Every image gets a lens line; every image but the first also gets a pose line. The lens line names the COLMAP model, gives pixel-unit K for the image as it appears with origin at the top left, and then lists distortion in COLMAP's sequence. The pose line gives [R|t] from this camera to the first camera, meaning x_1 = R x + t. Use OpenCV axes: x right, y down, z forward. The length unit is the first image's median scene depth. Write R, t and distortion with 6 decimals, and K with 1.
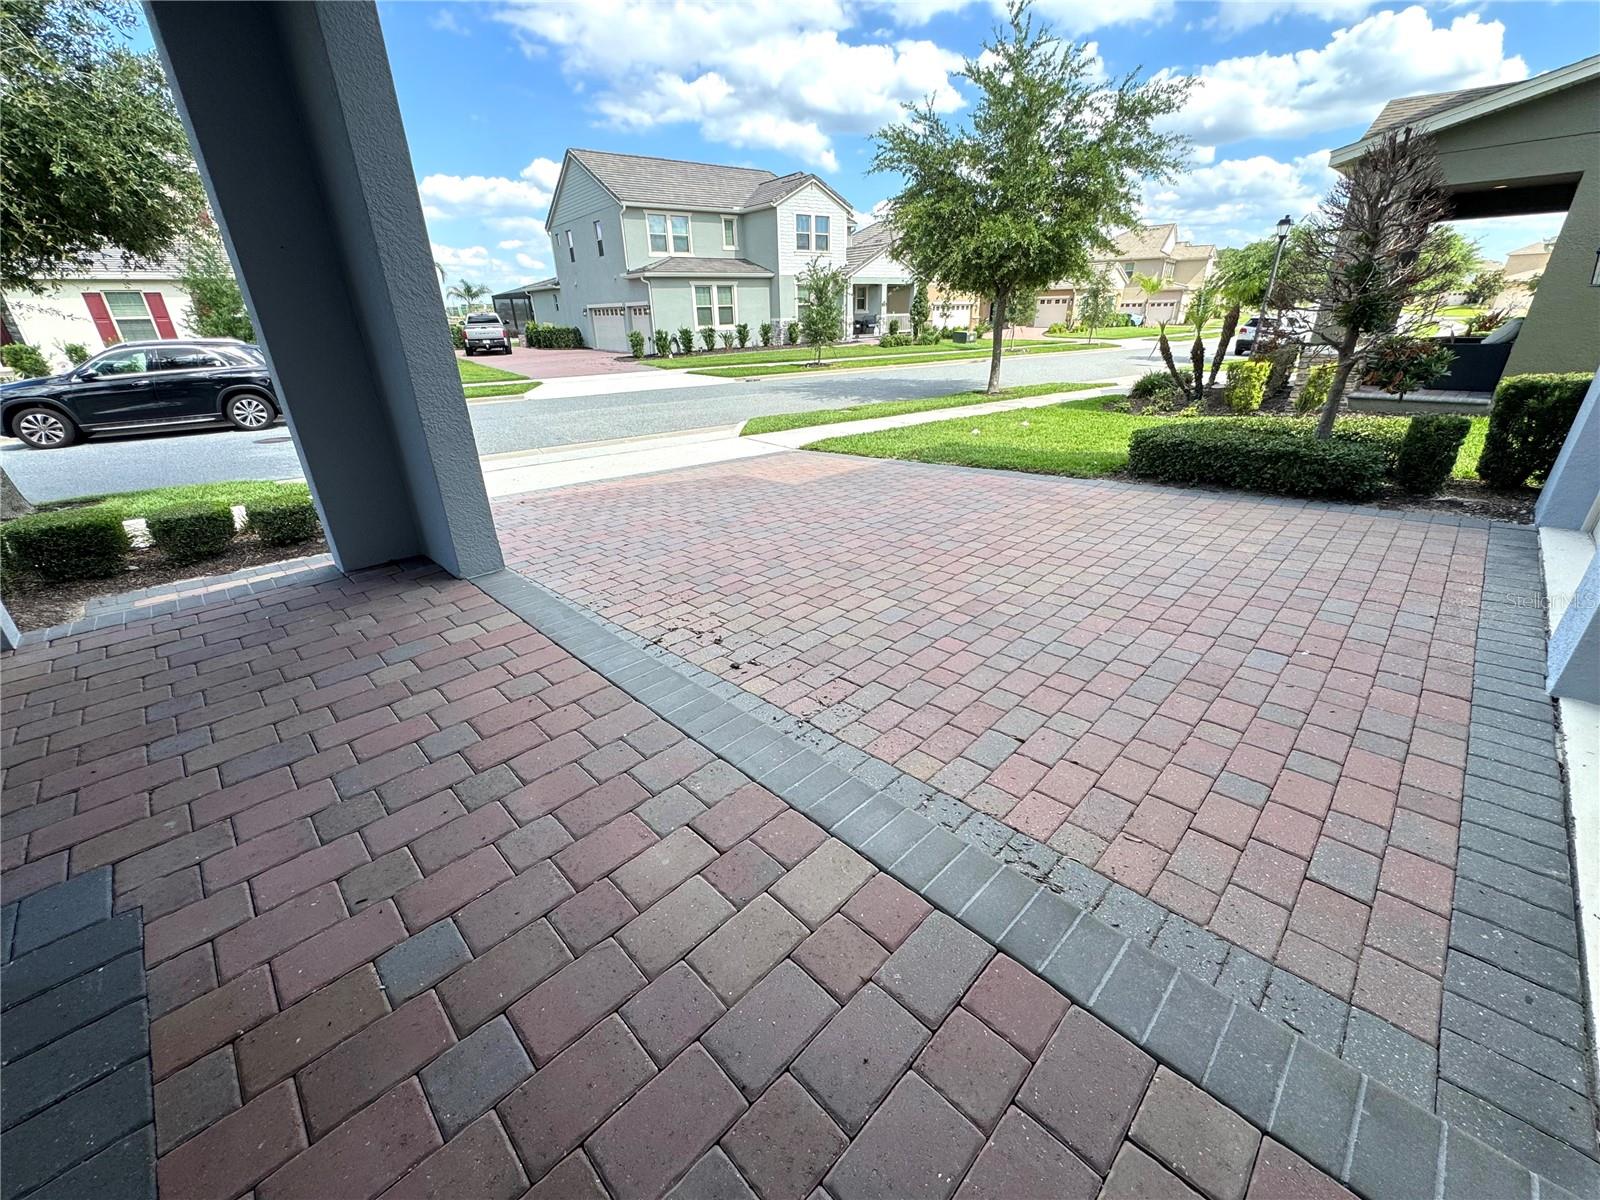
lens RADIAL K [[638.8, 0, 803.3], [0, 638.8, 602.2], [0, 0, 1]] dist [-0.005415, 0.001703]
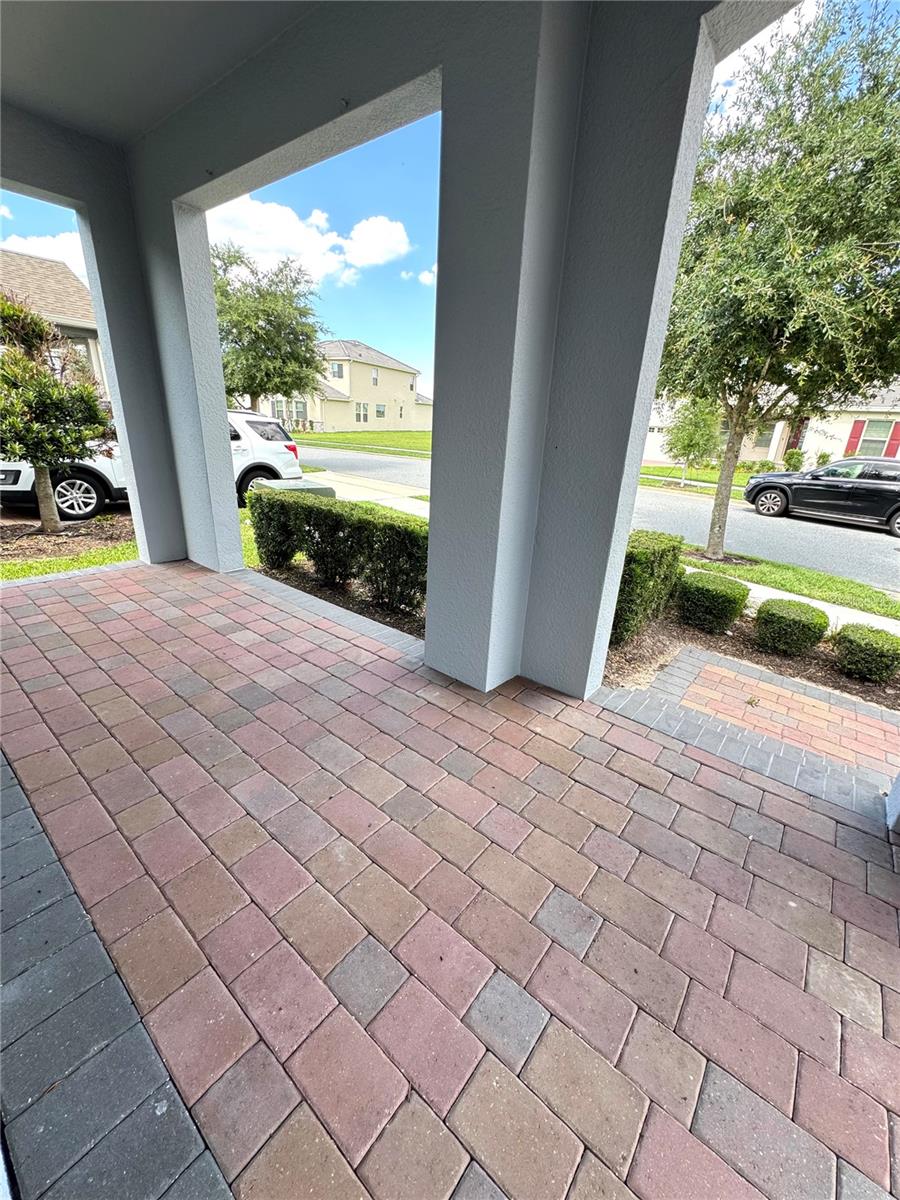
lens RADIAL K [[479.1, 0, 450.7], [0, 479.1, 599.8], [0, 0, 1]] dist [-0.005415, 0.001703]
pose [[0.102138, 0.376012, -0.920969, -0.264385], [-0.463136, 0.837326, 0.290499, -0.119686], [0.880382, 0.396863, 0.259667, 0.244567]]
